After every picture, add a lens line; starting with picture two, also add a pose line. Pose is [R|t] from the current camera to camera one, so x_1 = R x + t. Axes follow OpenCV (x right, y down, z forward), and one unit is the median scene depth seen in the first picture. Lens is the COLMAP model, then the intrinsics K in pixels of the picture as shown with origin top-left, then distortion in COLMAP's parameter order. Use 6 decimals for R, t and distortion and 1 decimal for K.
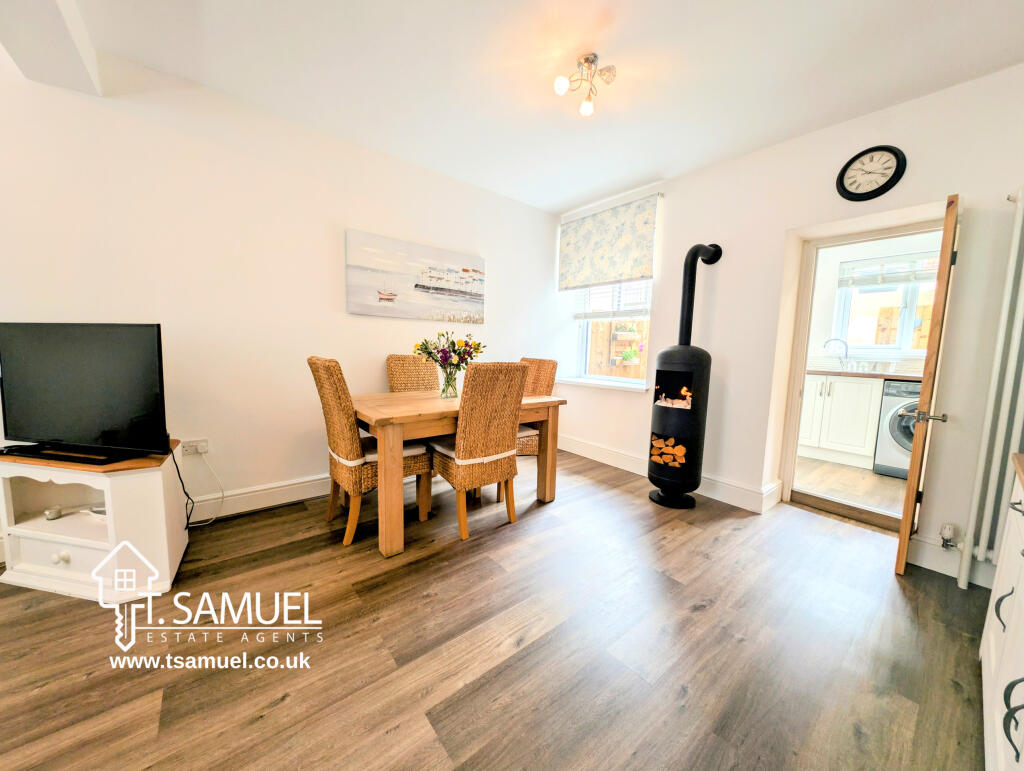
lens RADIAL K [[369.9, 0, 514.5], [0, 369.9, 388.4], [0, 0, 1]] dist [-0.005872, -0.000595]
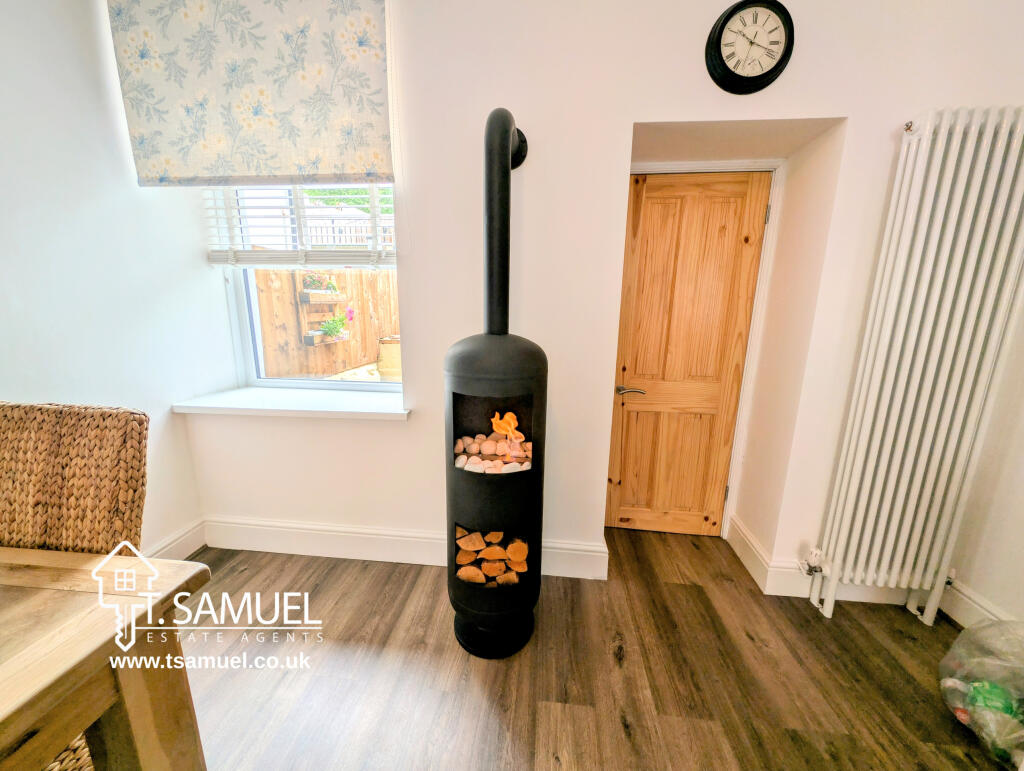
lens RADIAL K [[369.9, 0, 510.0], [0, 369.9, 384.8], [0, 0, 1]] dist [-0.005872, -0.000595]
pose [[0.701897, -0.166289, 0.692595, 0.101101], [0.084334, 0.984928, 0.151011, -0.092928], [-0.707268, -0.047585, 0.705342, 0.497526]]
